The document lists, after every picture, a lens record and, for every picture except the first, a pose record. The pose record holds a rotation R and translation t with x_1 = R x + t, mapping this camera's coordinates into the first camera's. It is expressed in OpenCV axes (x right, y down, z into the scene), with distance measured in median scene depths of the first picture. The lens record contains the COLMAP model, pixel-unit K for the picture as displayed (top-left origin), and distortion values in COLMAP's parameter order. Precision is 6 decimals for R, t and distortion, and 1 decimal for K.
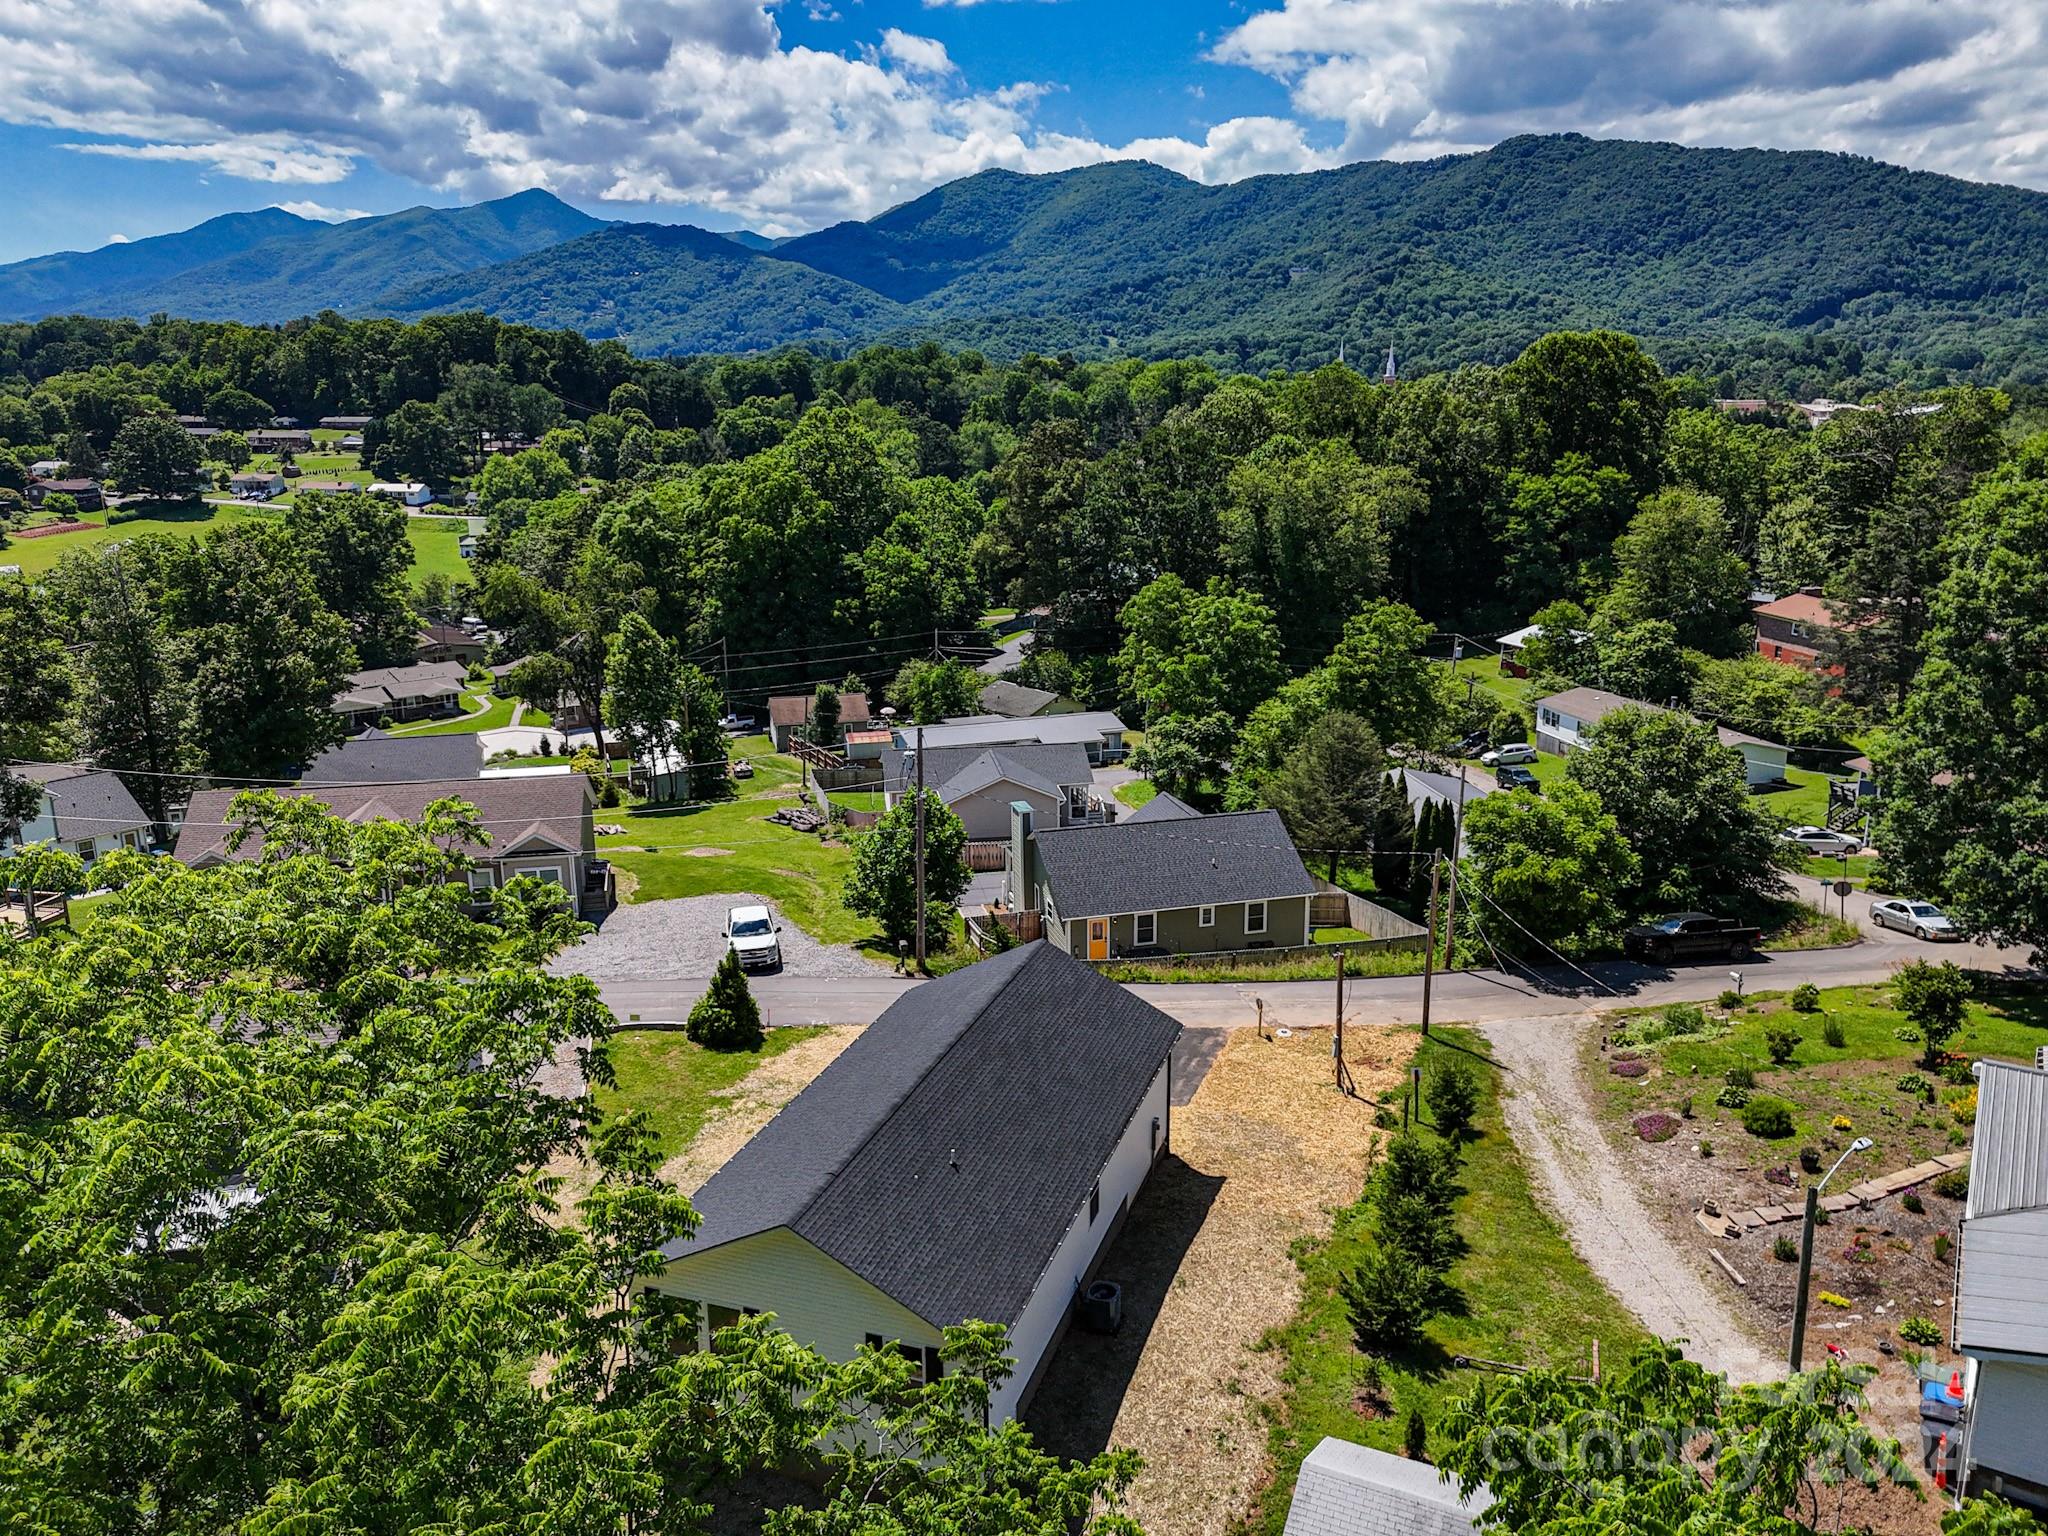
lens RADIAL K [[1513.2, 0, 1024.0], [0, 1513.2, 768.0], [0, 0, 1]] dist [0.042295, -0.006887]
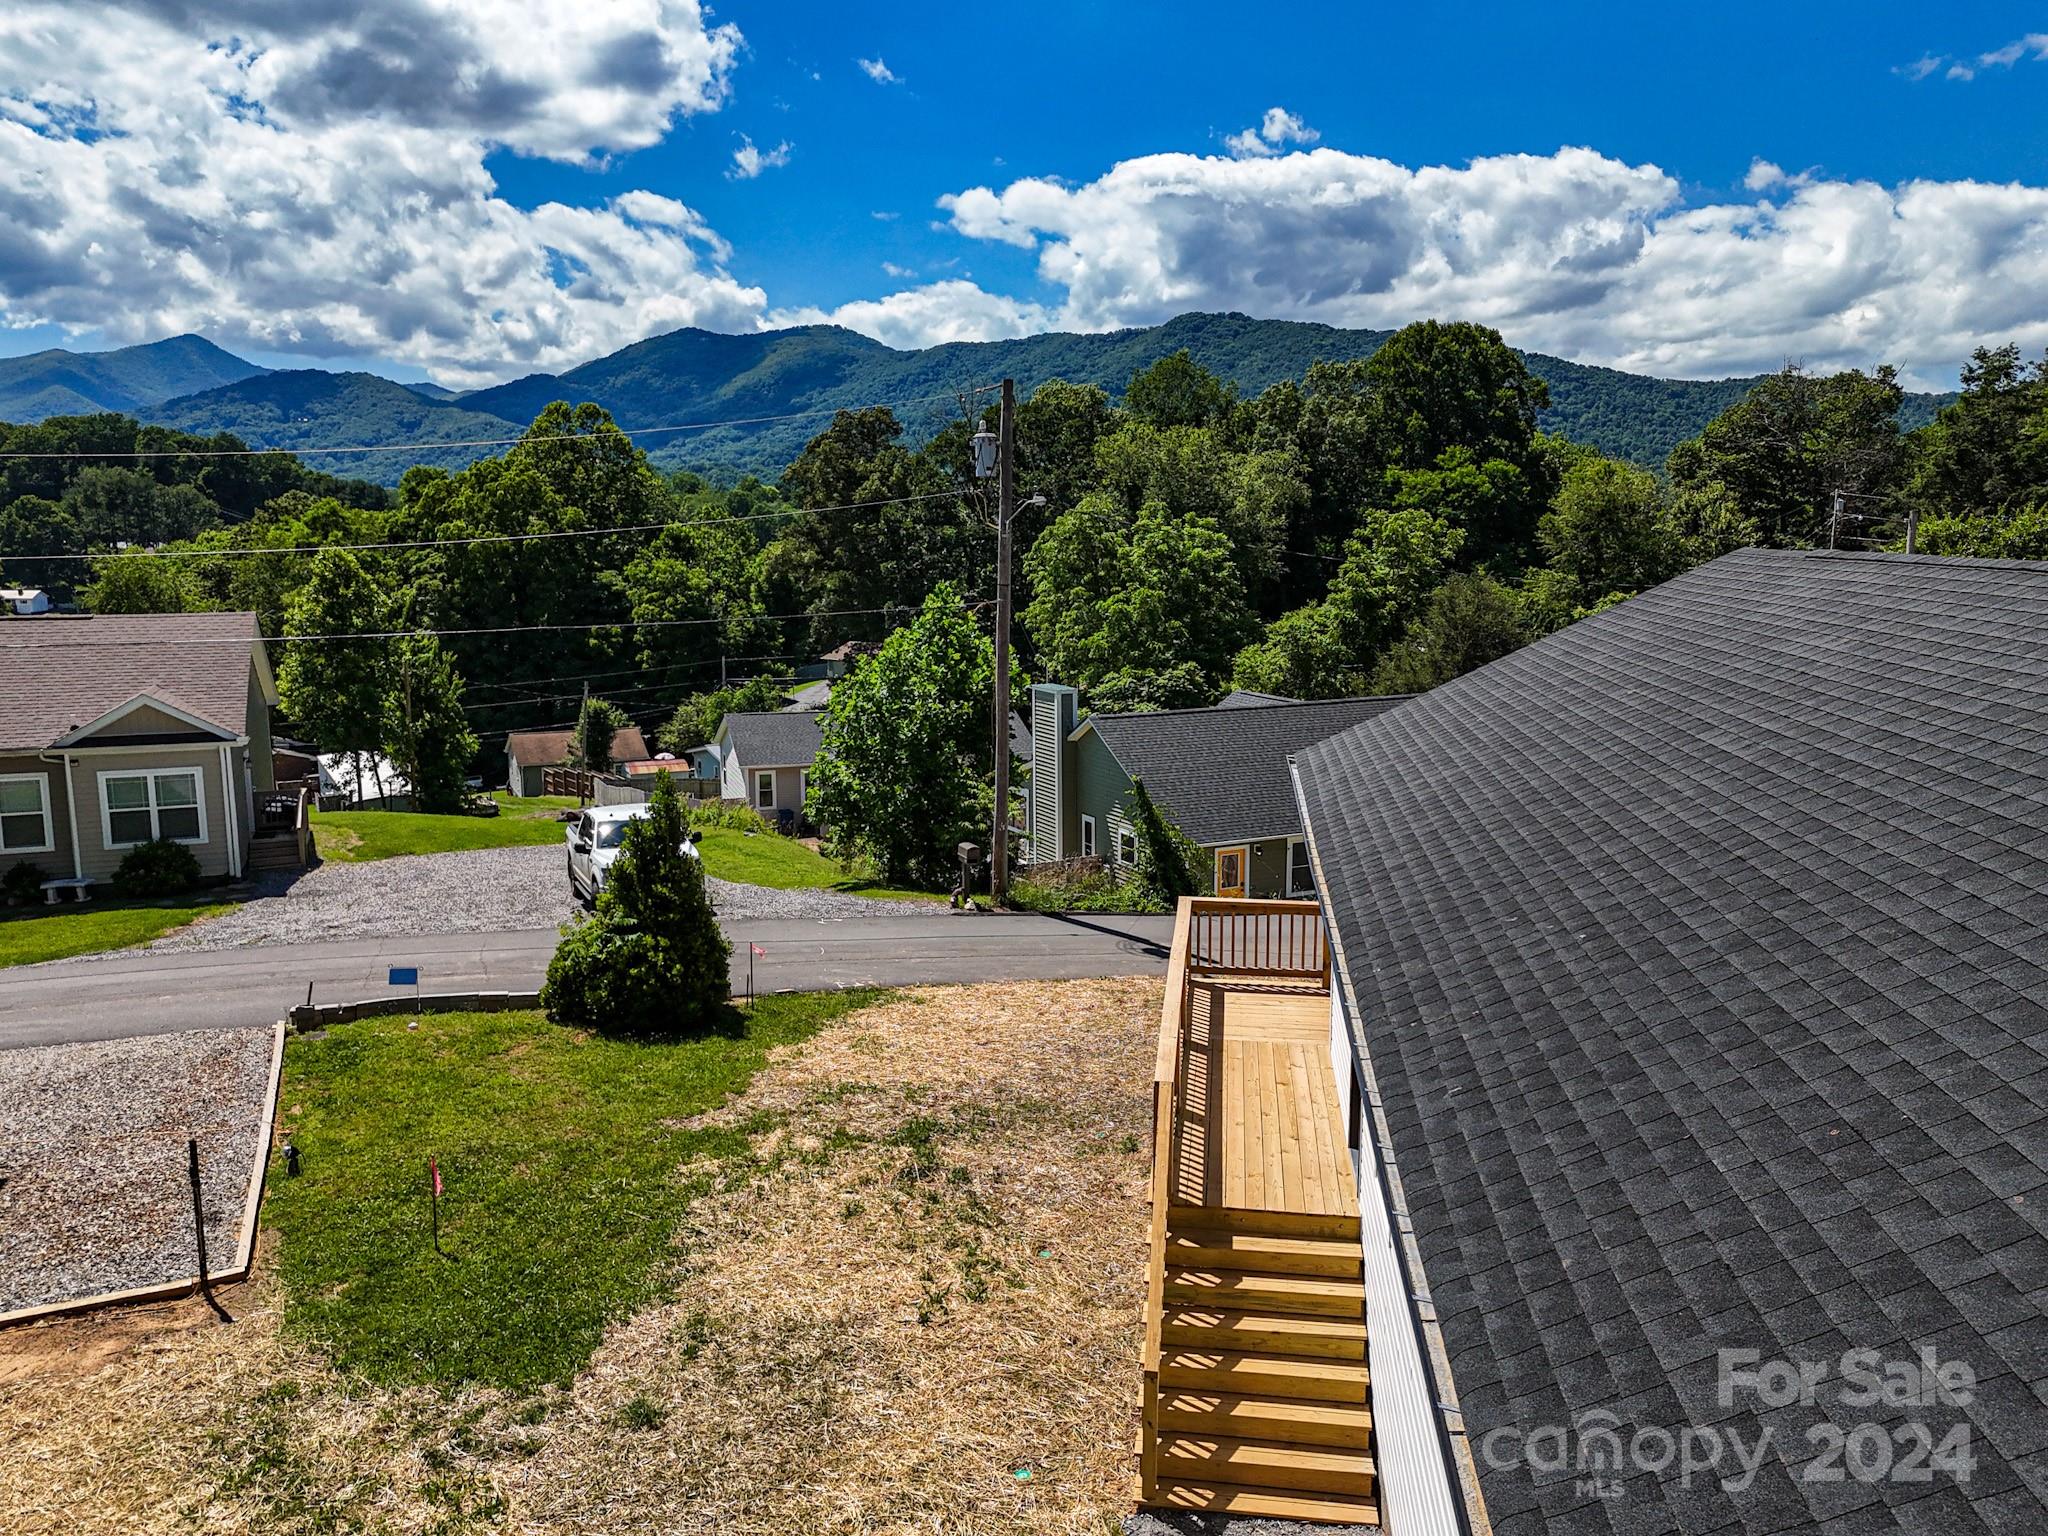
lens RADIAL K [[1509.0, 0, 1024.0], [0, 1509.0, 768.0], [0, 0, 1]] dist [0.076692, -0.075770]
pose [[0.981365, -0.025326, 0.190476, -0.059188], [0.044159, 0.994470, -0.095287, 0.052824], [-0.187010, 0.101922, 0.977056, 0.199434]]
